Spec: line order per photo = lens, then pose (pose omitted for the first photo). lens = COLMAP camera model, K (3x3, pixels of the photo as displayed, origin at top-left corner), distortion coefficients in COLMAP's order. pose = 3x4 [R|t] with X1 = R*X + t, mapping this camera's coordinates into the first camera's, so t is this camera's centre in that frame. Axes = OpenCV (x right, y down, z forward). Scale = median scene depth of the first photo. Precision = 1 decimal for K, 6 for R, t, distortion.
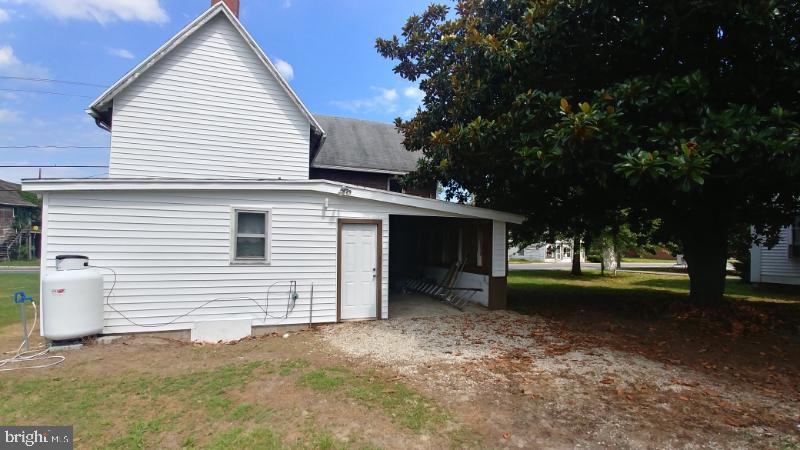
lens RADIAL K [[355.5, 0, 401.0], [0, 355.5, 235.4], [0, 0, 1]] dist [-0.019001, -0.000339]
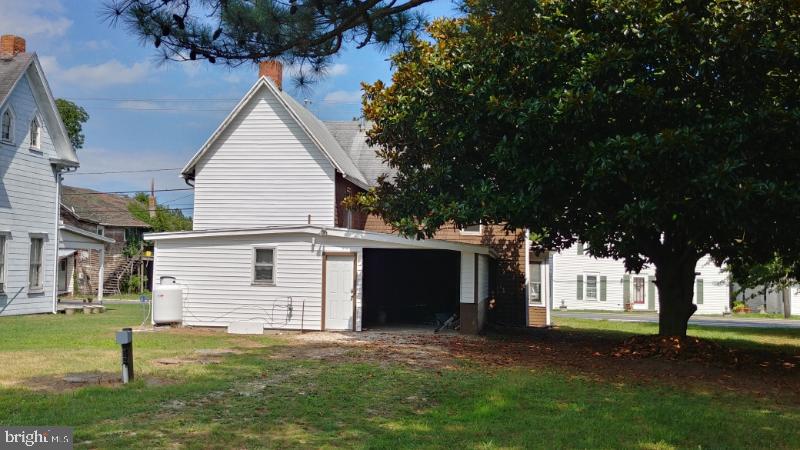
lens RADIAL K [[789.6, 0, 400.0], [0, 789.6, 225.0], [0, 0, 1]] dist [0.108910, 0.002499]
pose [[0.876884, -0.023029, -0.480150, 1.484631], [0.001488, 0.998977, -0.045195, -0.014610], [0.480700, 0.038916, 0.876021, -1.444382]]
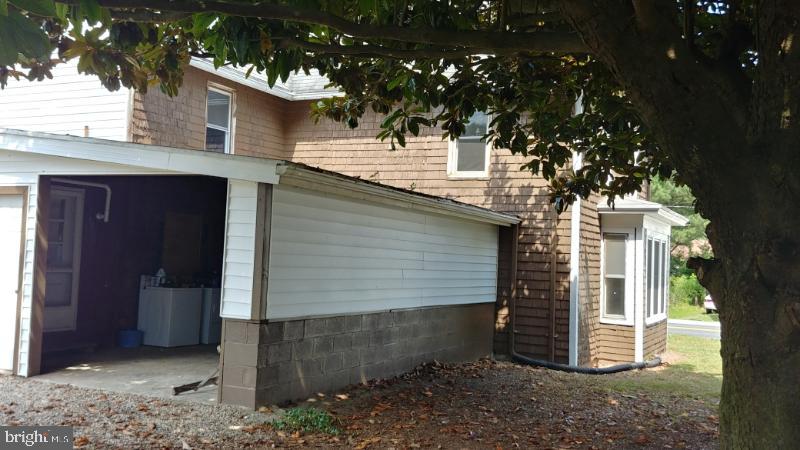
lens RADIAL K [[789.6, 0, 400.0], [0, 789.6, 225.0], [0, 0, 1]] dist [0.108910, 0.002499]
pose [[0.696380, -0.010485, -0.717597, 1.228246], [-0.019567, 0.999244, -0.033588, 0.044145], [0.717406, 0.037431, 0.695649, 0.583898]]
